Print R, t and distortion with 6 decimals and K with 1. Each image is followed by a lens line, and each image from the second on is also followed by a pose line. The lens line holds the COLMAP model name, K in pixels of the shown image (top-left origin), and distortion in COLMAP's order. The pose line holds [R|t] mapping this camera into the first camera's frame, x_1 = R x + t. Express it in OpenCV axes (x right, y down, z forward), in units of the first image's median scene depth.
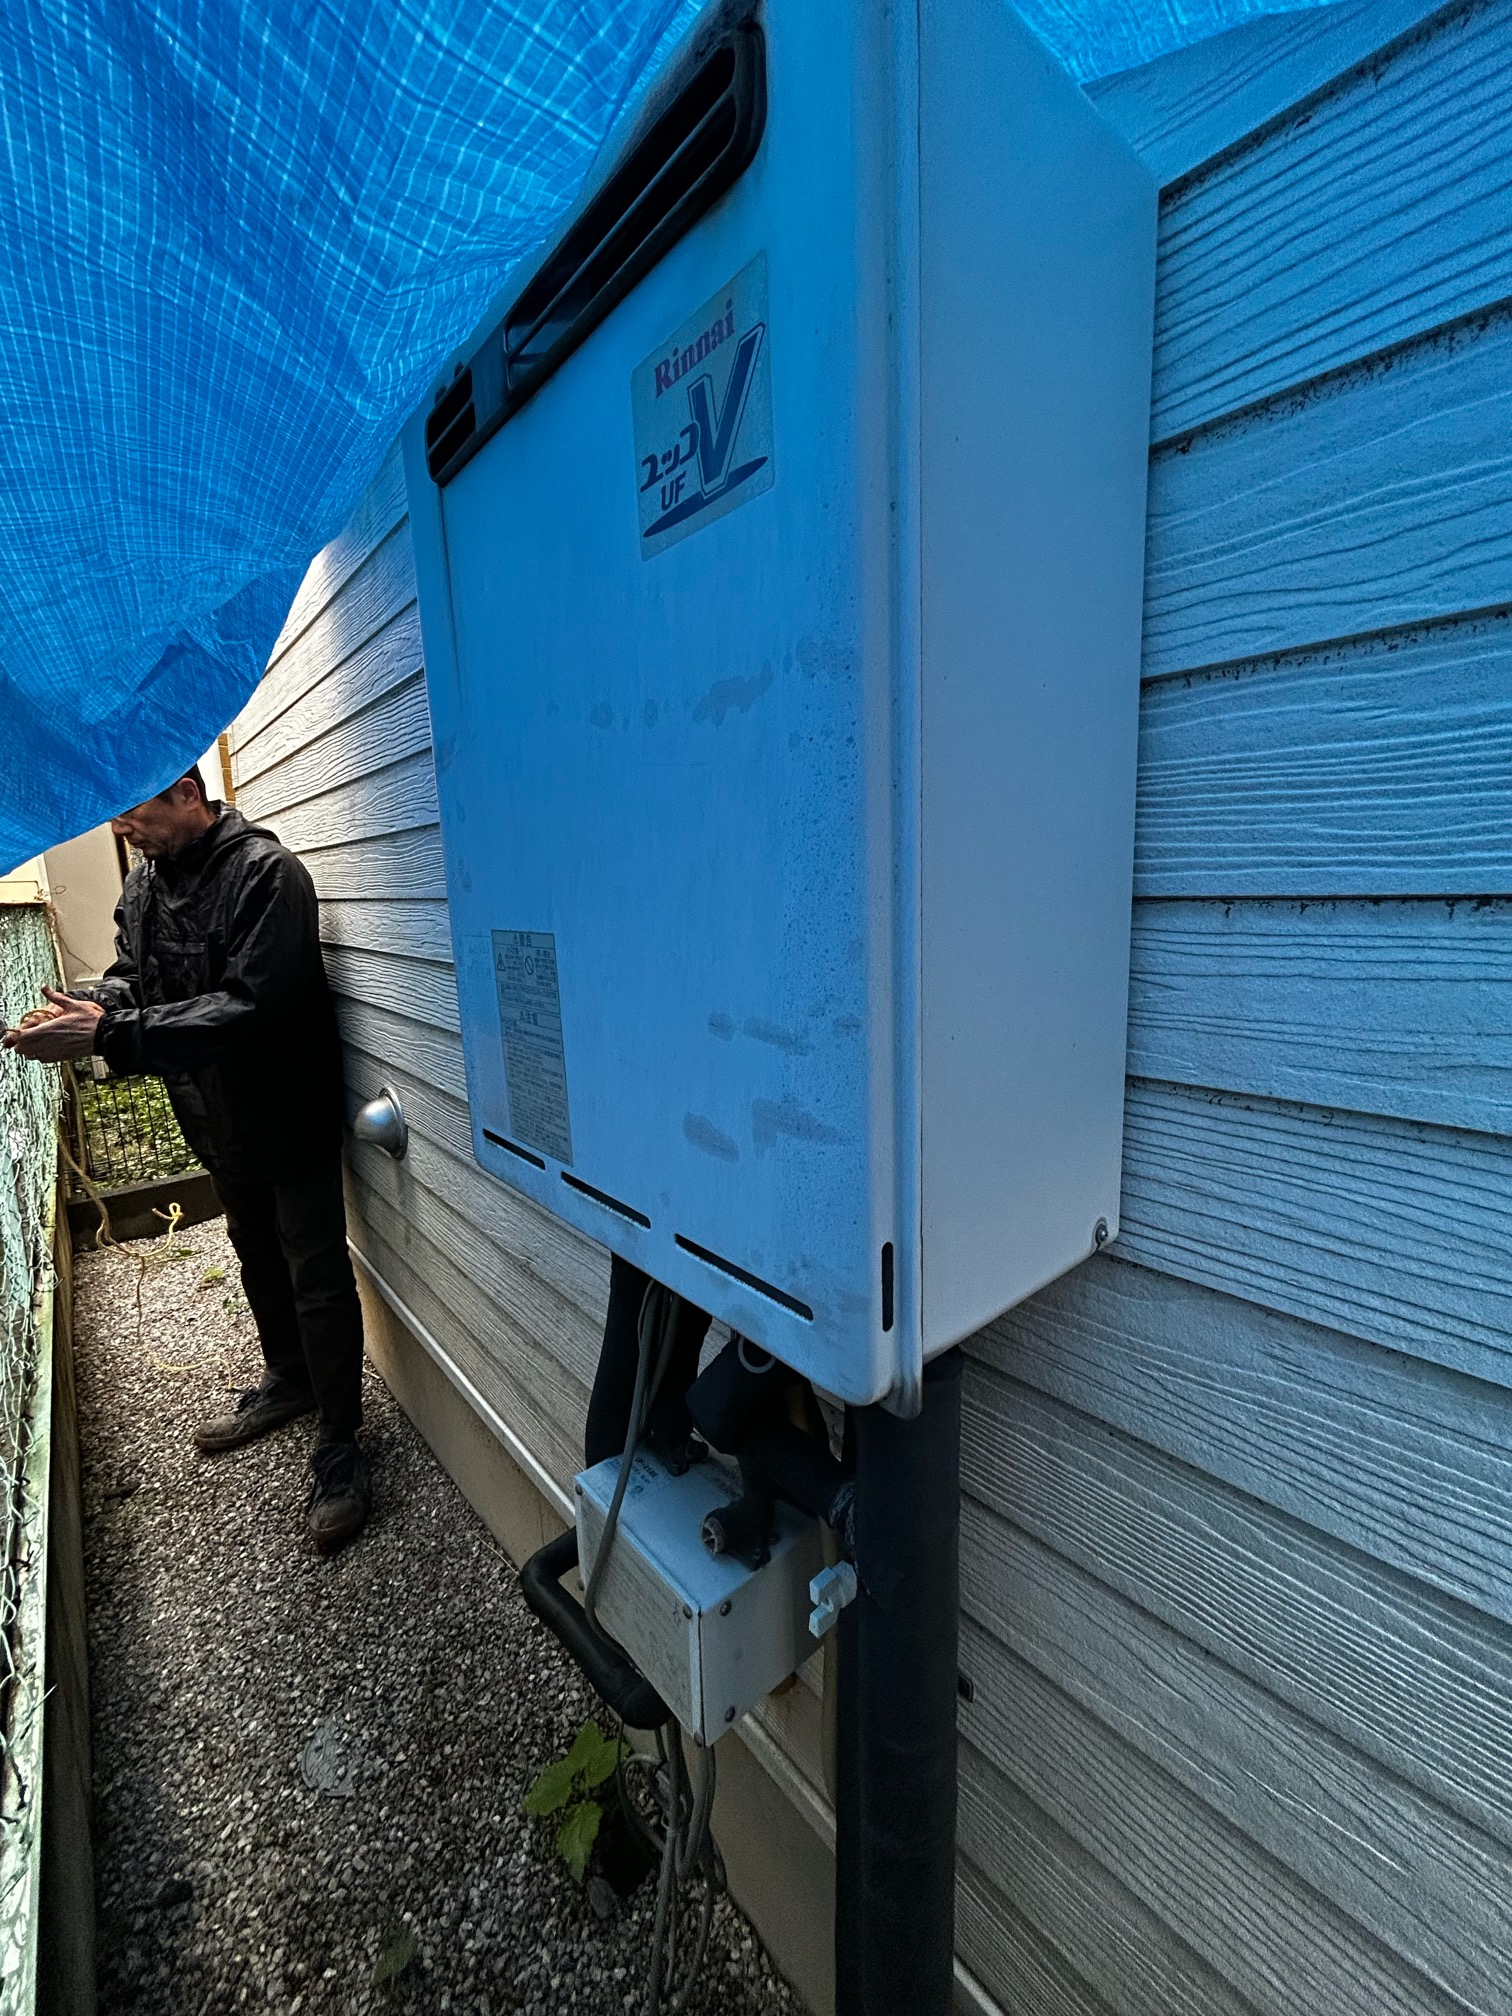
lens RADIAL K [[810.8, 0, 765.6], [0, 810.8, 995.9], [0, 0, 1]] dist [-0.000420, -0.000967]
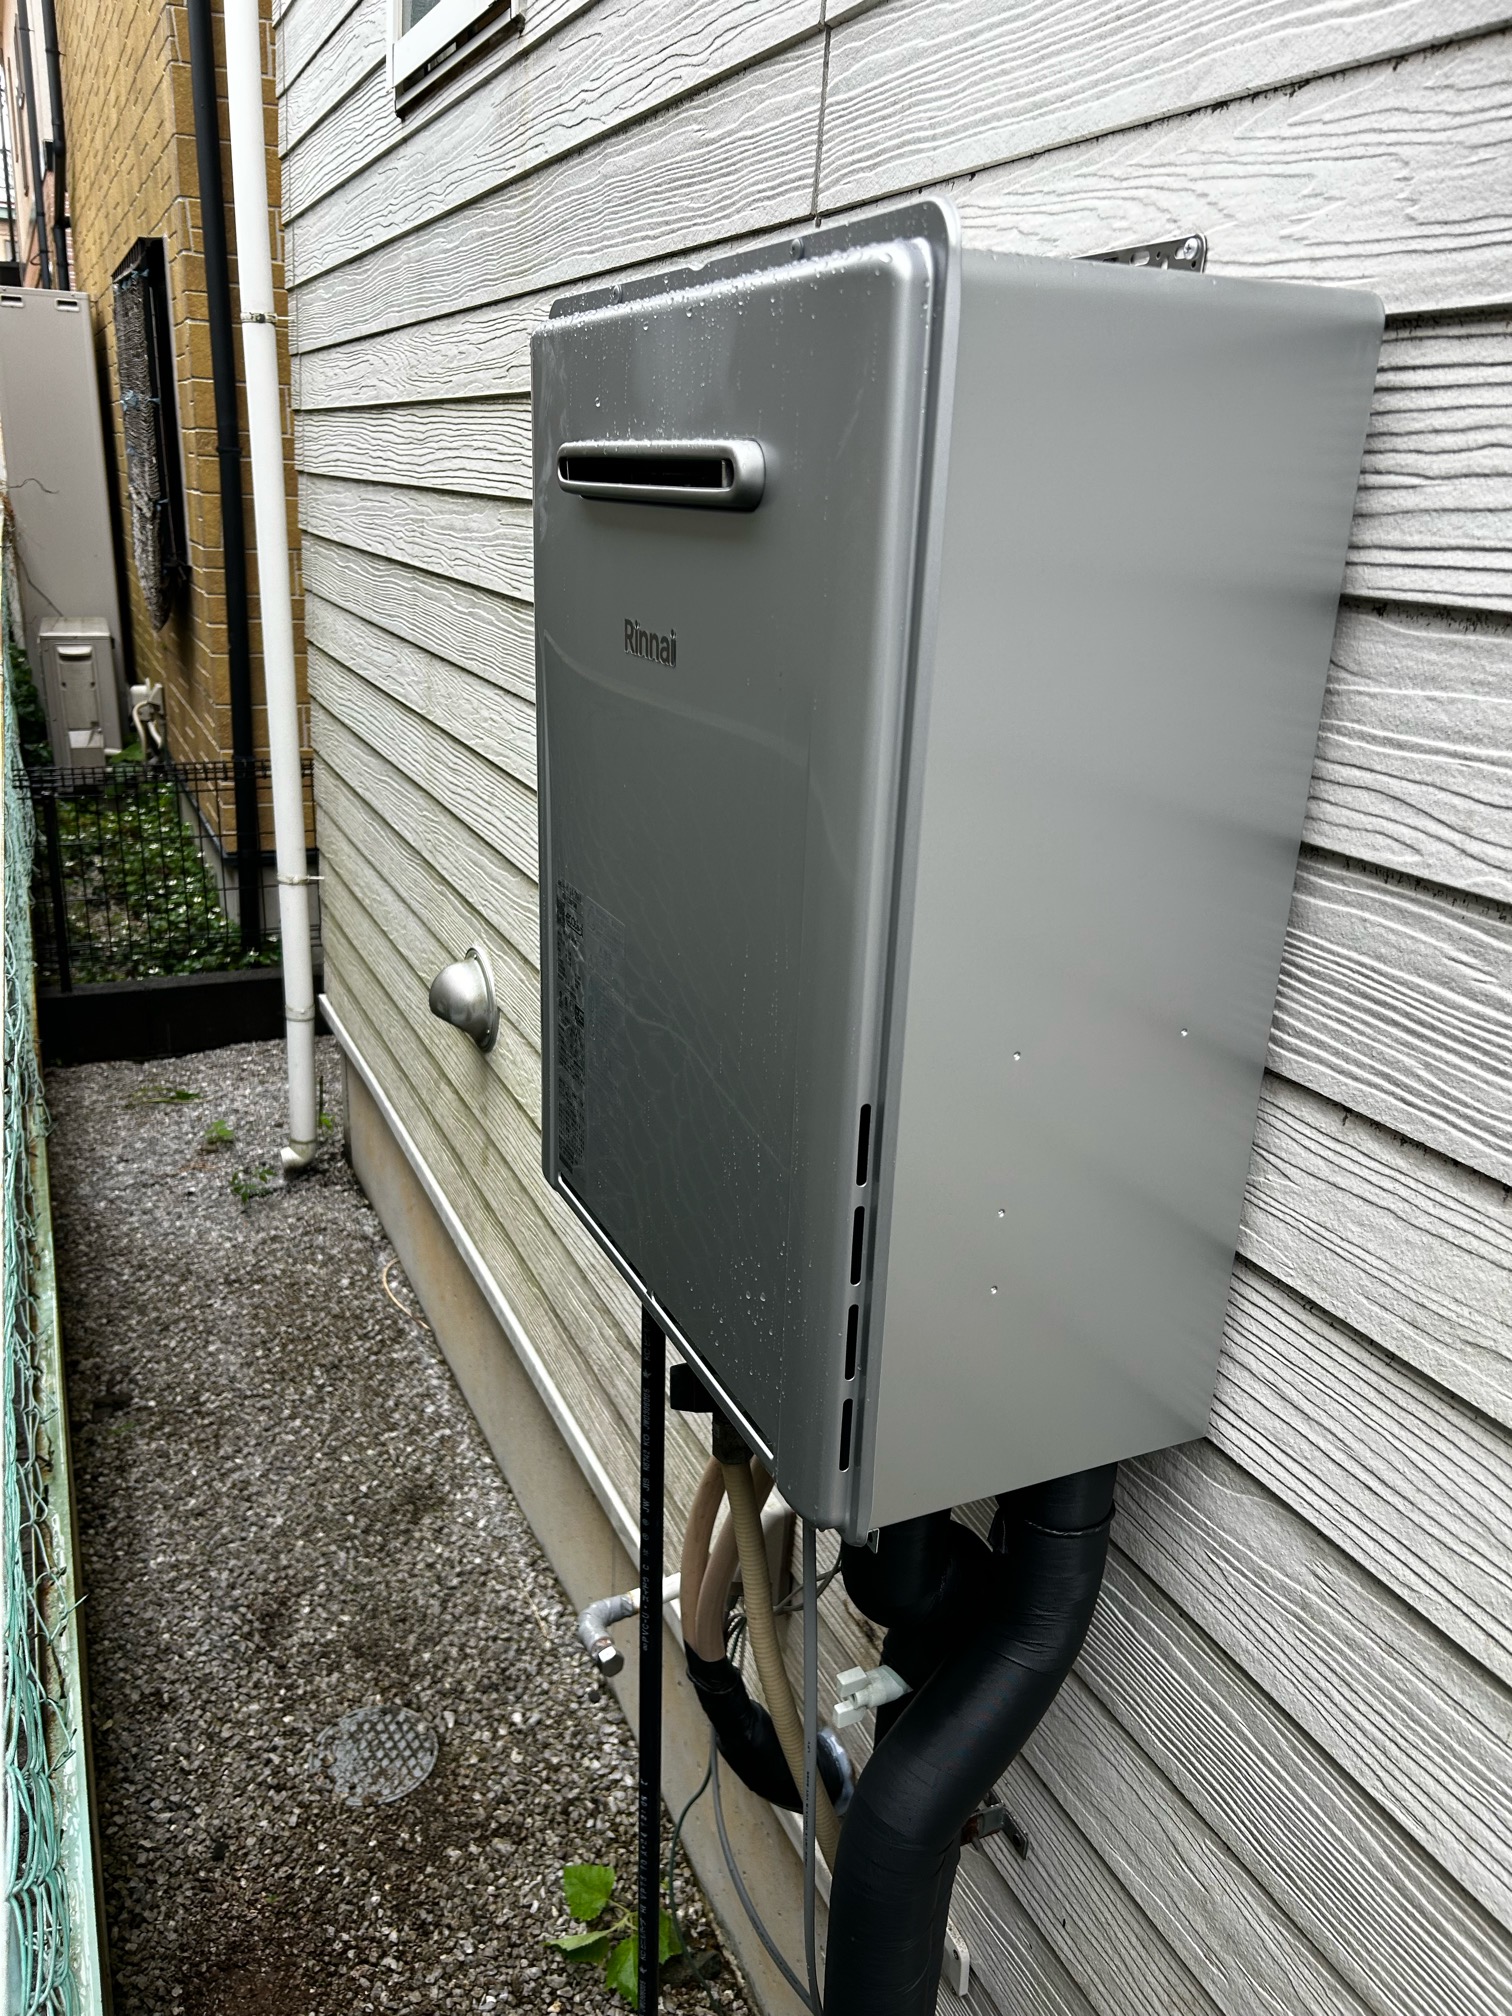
lens RADIAL K [[1515.8, 0, 749.7], [0, 1515.8, 1008.6], [0, 0, 1]] dist [0.050868, -0.063871]
pose [[0.957819, 0.163921, -0.236036, 0.177592], [-0.119922, 0.974419, 0.190071, -0.267142], [0.261154, -0.153747, 0.952974, -0.449227]]
